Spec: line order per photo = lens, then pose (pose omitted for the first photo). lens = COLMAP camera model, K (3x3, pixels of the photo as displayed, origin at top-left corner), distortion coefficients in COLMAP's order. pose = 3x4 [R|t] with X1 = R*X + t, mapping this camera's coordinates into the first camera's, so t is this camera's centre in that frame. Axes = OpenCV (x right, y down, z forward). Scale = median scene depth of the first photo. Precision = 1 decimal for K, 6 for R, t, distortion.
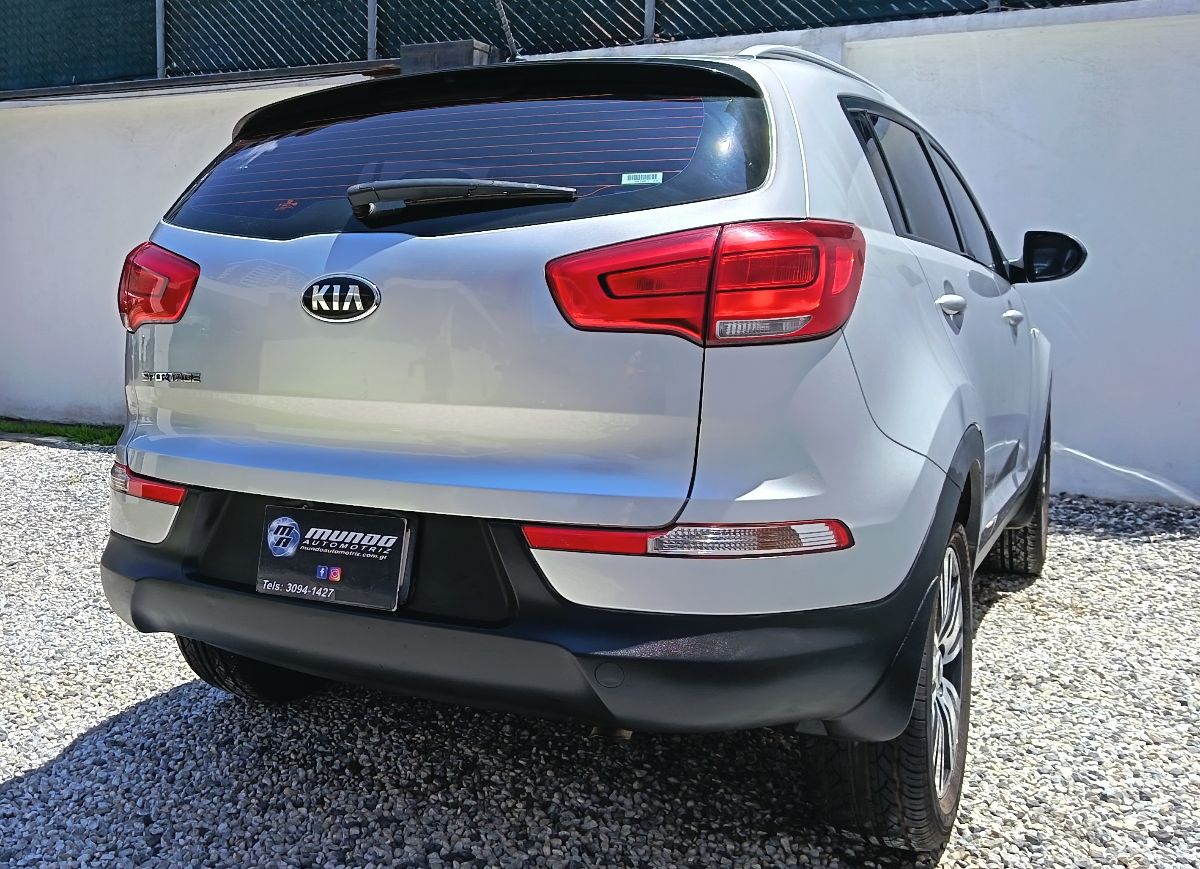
lens RADIAL K [[904.9, 0, 636.0], [0, 904.9, 483.5], [0, 0, 1]] dist [0.013176, -0.012476]
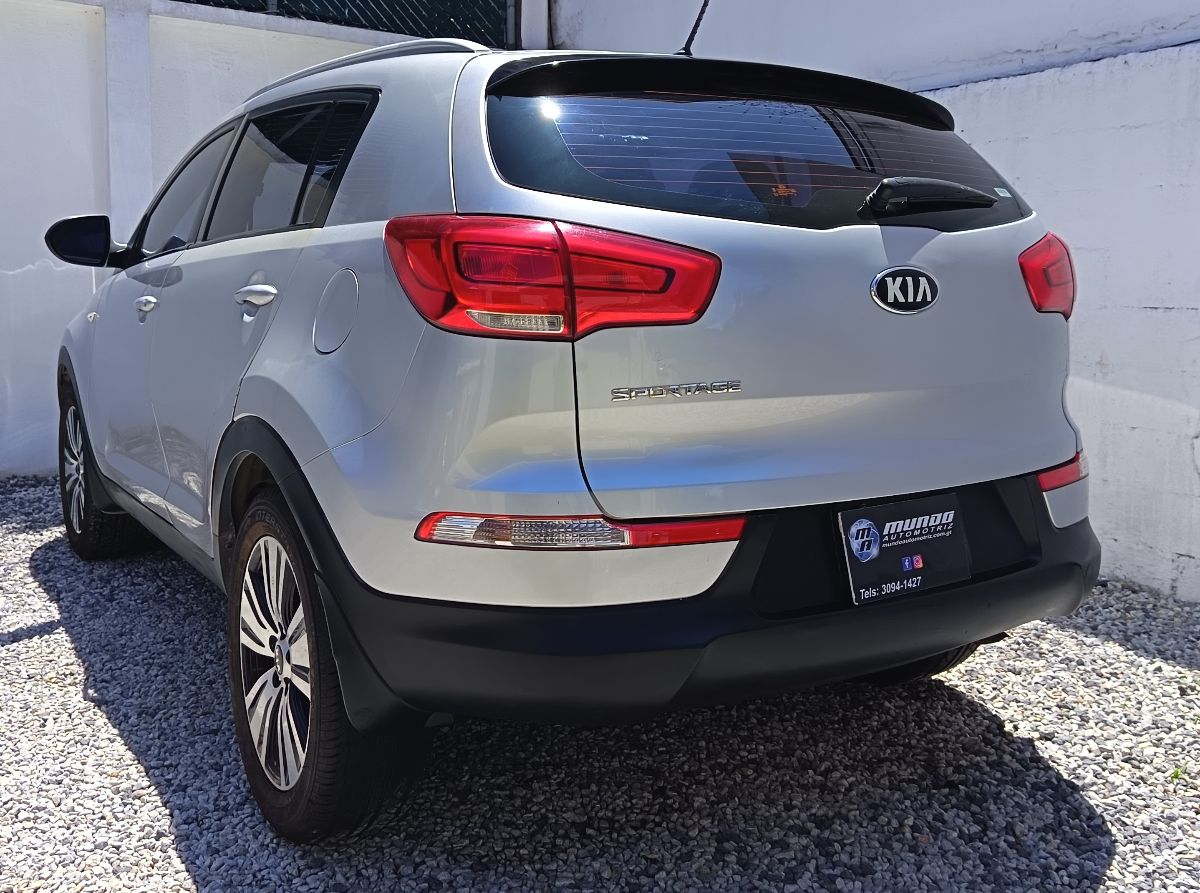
lens RADIAL K [[837.2, 0, 599.5], [0, 837.2, 451.2], [0, 0, 1]] dist [0.017962, -0.005485]
pose [[0.657396, -0.149022, 0.738663, -1.219906], [0.150435, 0.986472, 0.065132, -0.134015], [-0.738376, 0.068303, 0.670921, 0.612341]]
